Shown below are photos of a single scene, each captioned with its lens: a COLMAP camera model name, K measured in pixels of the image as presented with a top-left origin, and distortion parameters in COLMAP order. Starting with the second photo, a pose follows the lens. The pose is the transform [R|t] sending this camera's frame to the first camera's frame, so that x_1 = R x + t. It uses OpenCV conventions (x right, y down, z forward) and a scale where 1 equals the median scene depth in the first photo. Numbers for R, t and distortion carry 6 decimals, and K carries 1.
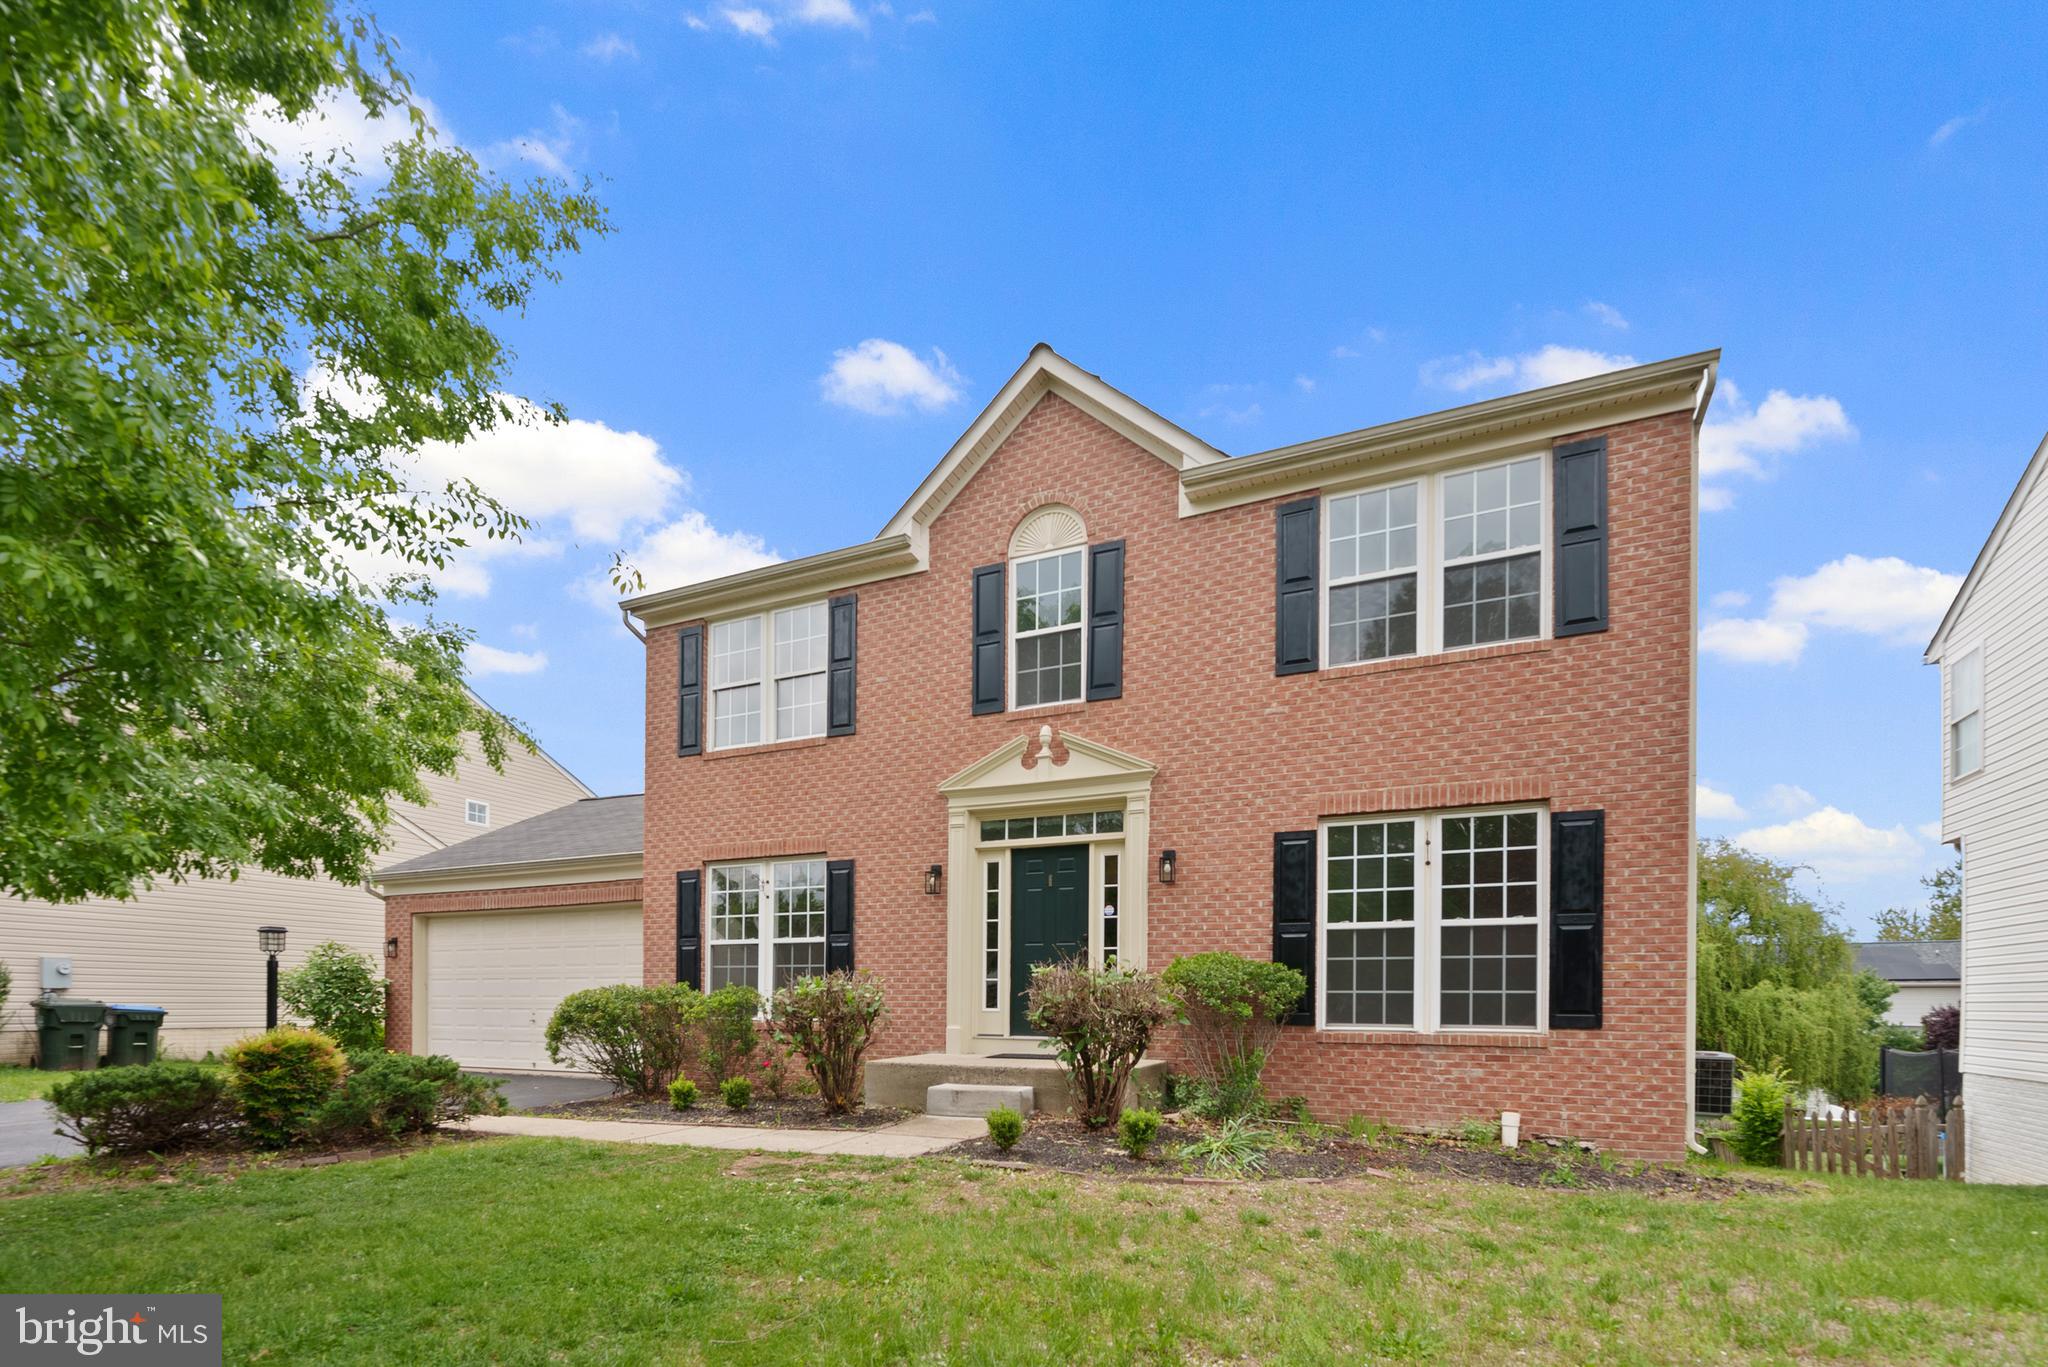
lens RADIAL K [[816.4, 0, 1026.4], [0, 816.4, 680.2], [0, 0, 1]] dist [-0.000508, 0.000368]
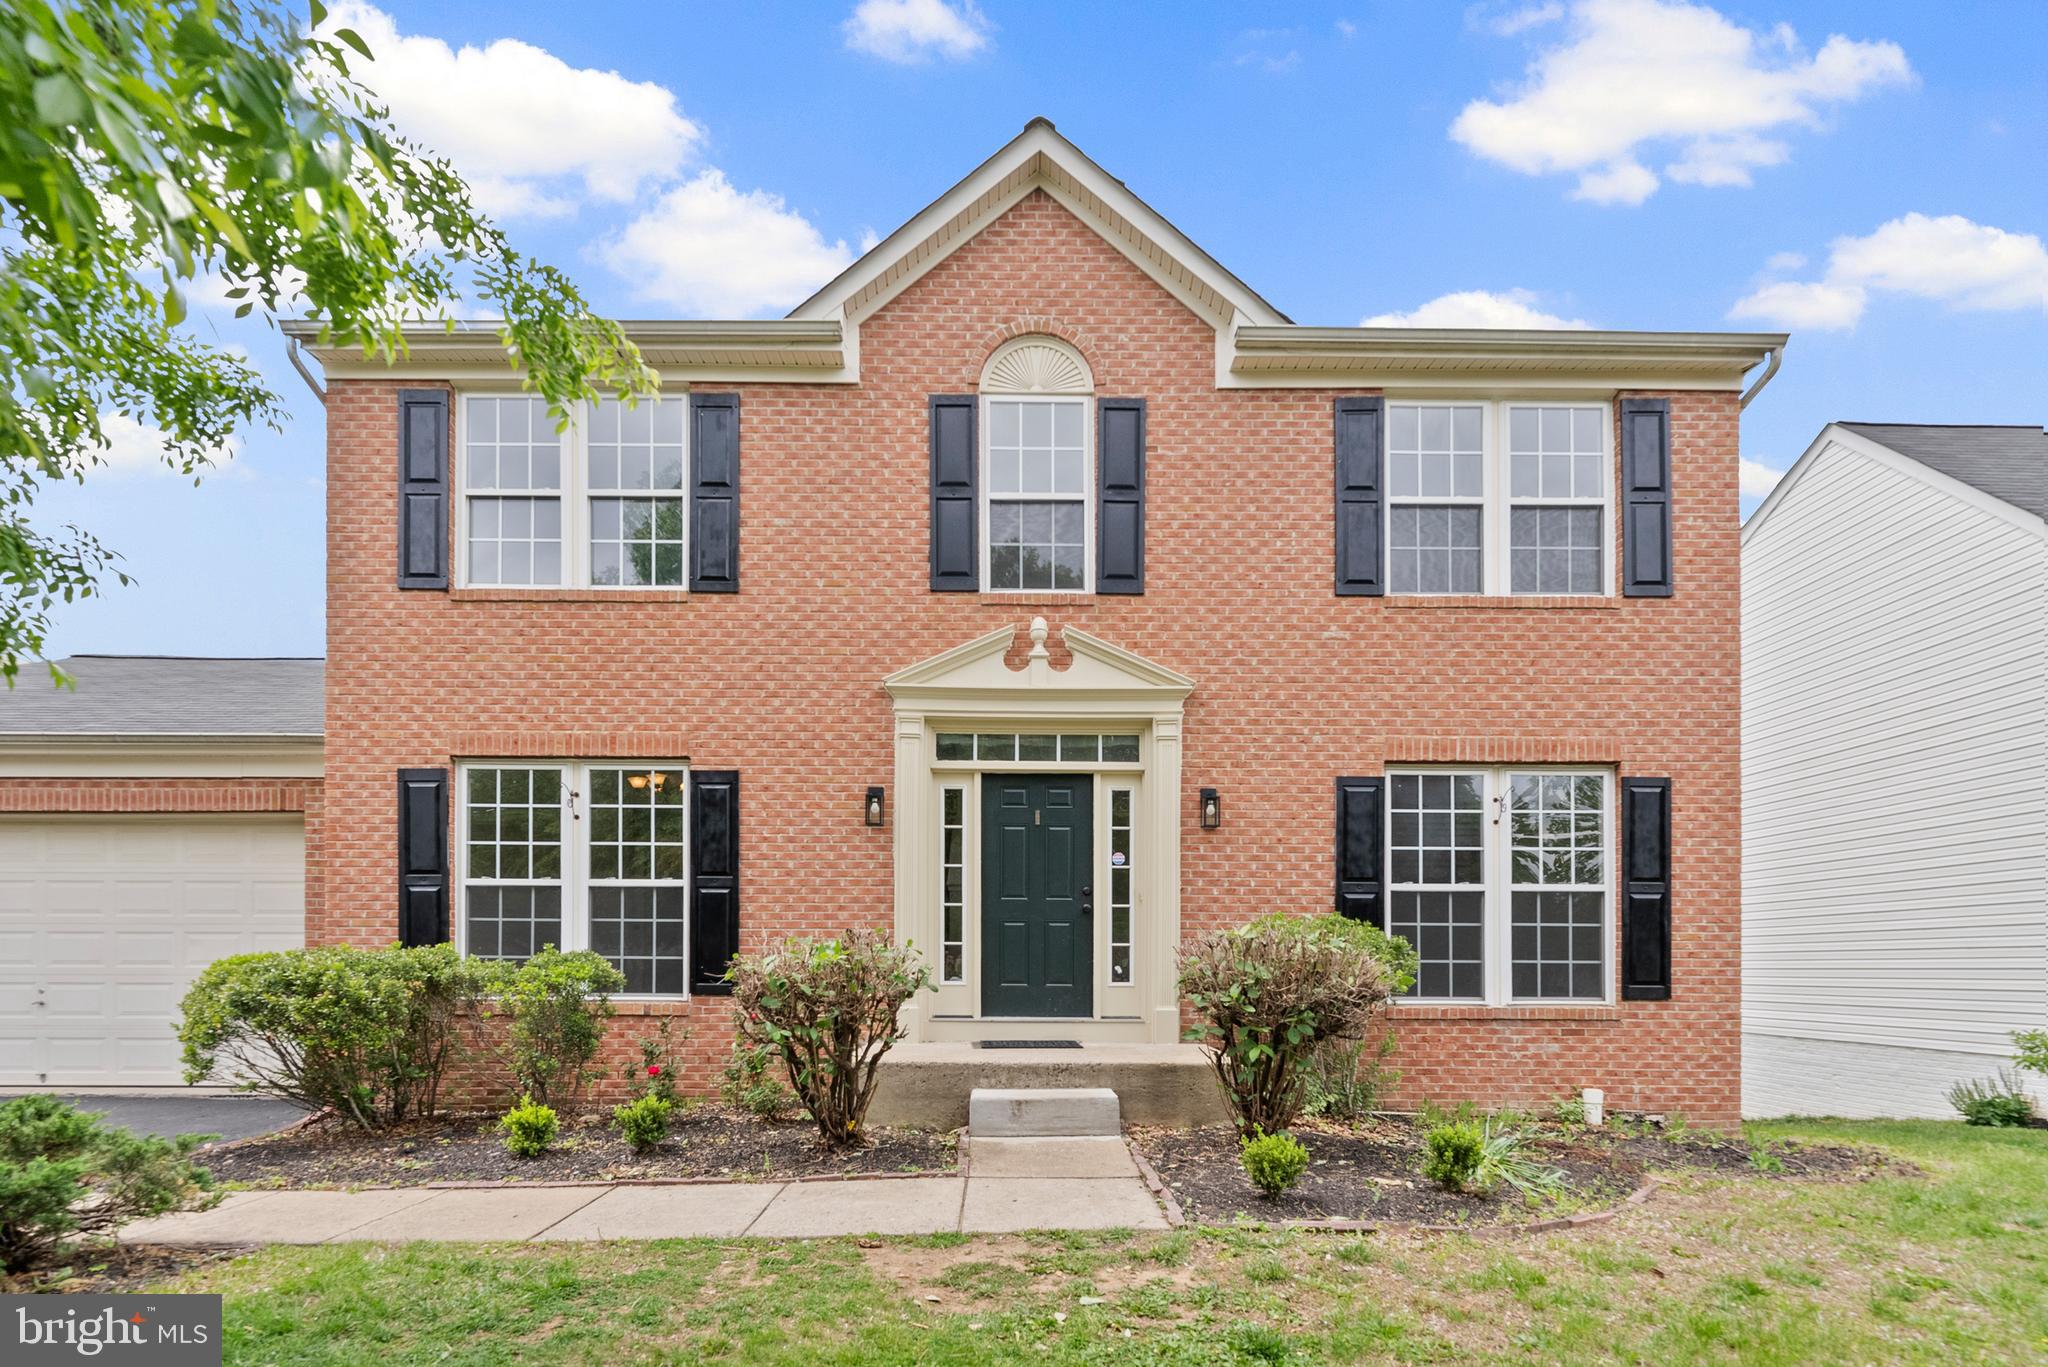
lens RADIAL K [[881.7, 0, 1023.1], [0, 881.7, 689.2], [0, 0, 1]] dist [0.000546, -0.000594]
pose [[0.917975, 0.115856, 0.379340, -0.315969], [-0.144957, 0.988226, 0.048965, 0.090269], [-0.369201, -0.099937, 0.923961, 0.259123]]
